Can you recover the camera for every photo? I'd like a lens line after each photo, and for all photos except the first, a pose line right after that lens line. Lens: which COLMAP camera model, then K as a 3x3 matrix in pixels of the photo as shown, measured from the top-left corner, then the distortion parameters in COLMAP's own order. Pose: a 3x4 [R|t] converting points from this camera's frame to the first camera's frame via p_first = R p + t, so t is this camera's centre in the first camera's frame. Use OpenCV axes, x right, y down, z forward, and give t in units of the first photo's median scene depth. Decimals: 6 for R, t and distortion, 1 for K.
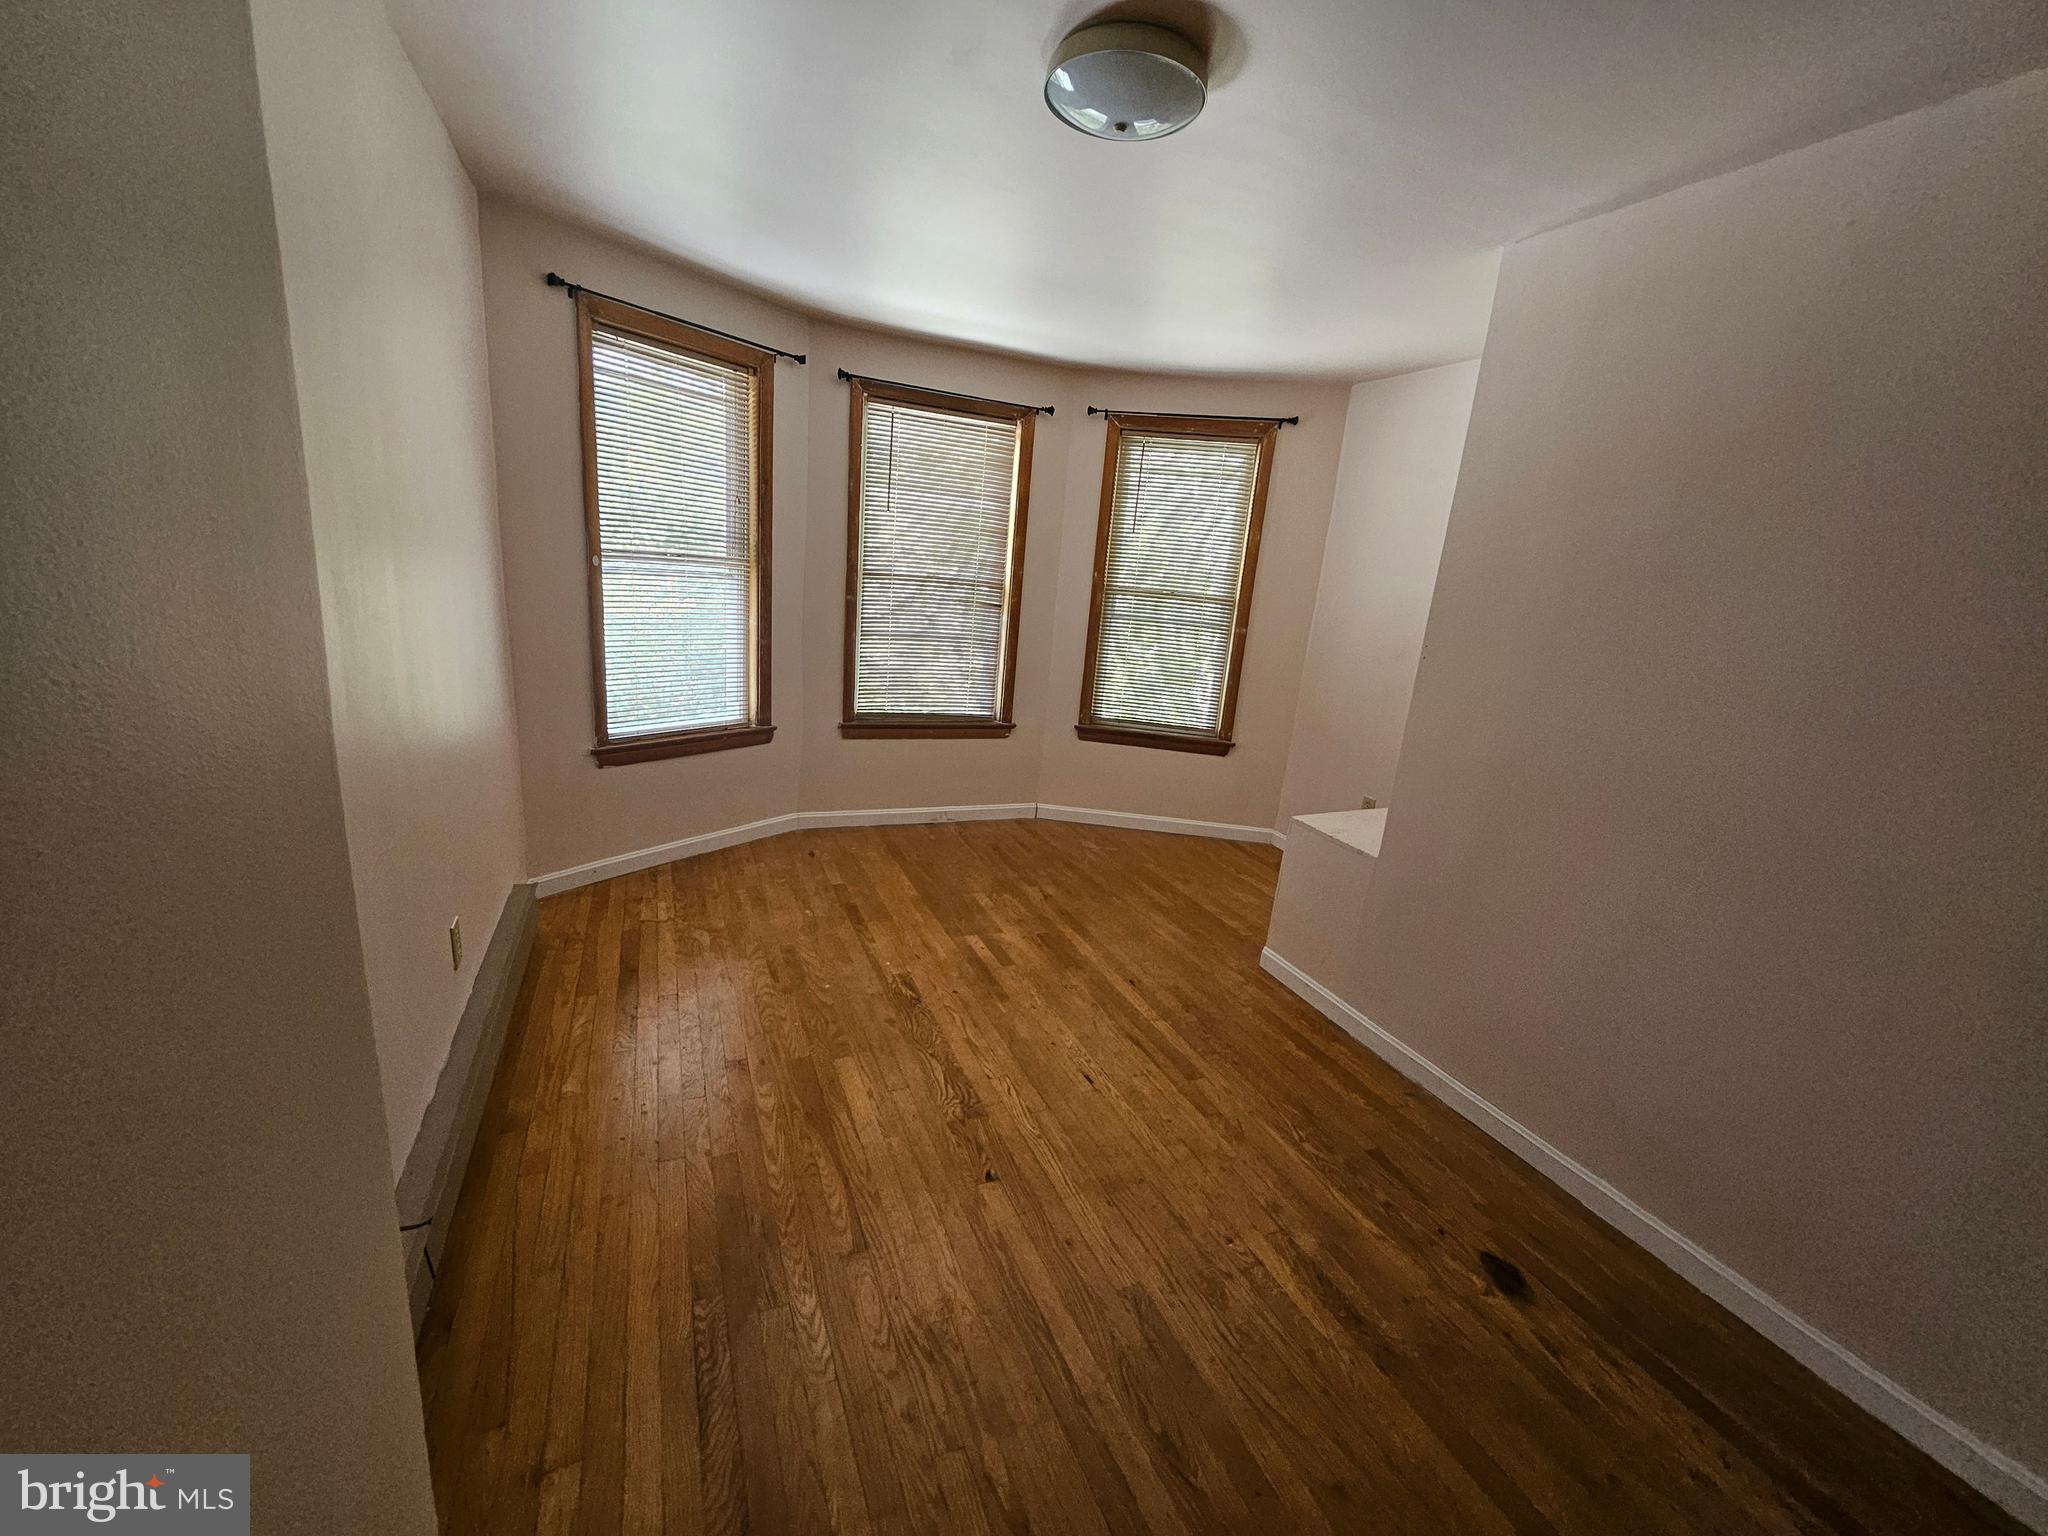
lens RADIAL K [[811.9, 0, 1028.5], [0, 811.9, 775.5], [0, 0, 1]] dist [0.002078, -0.000816]
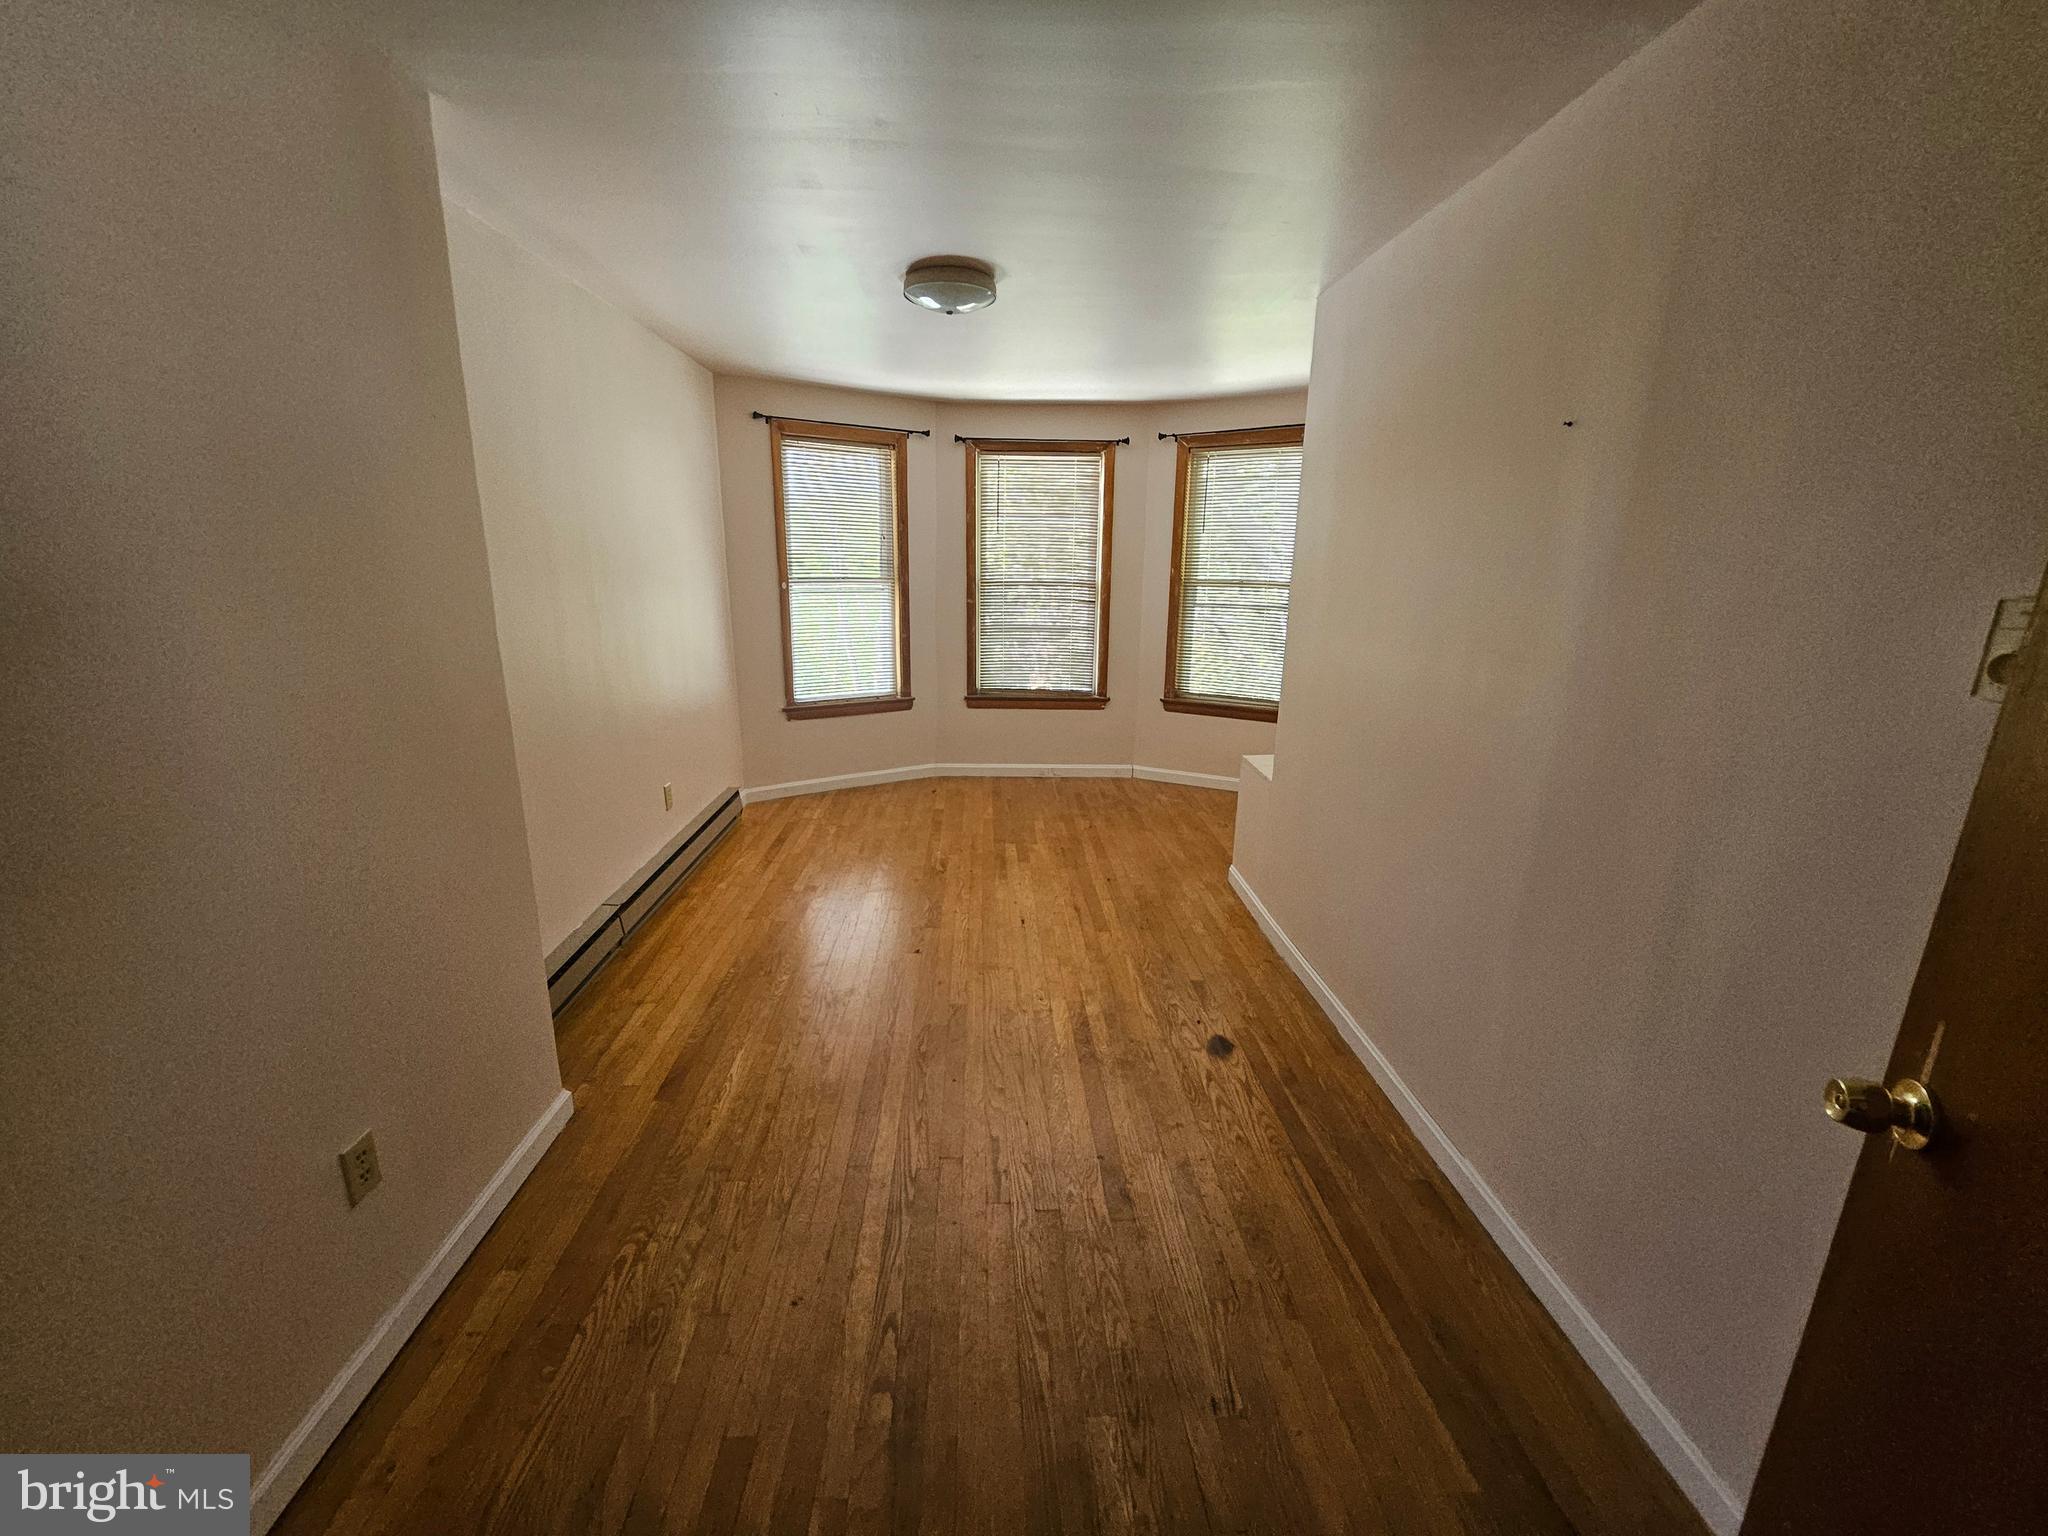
lens RADIAL K [[811.9, 0, 1008.6], [0, 811.9, 765.6], [0, 0, 1]] dist [0.002078, -0.000816]
pose [[0.926519, 0.017897, -0.375823, 0.374279], [-0.027554, 0.999413, -0.020337, 0.082621], [0.375238, 0.029198, 0.926468, -0.220845]]
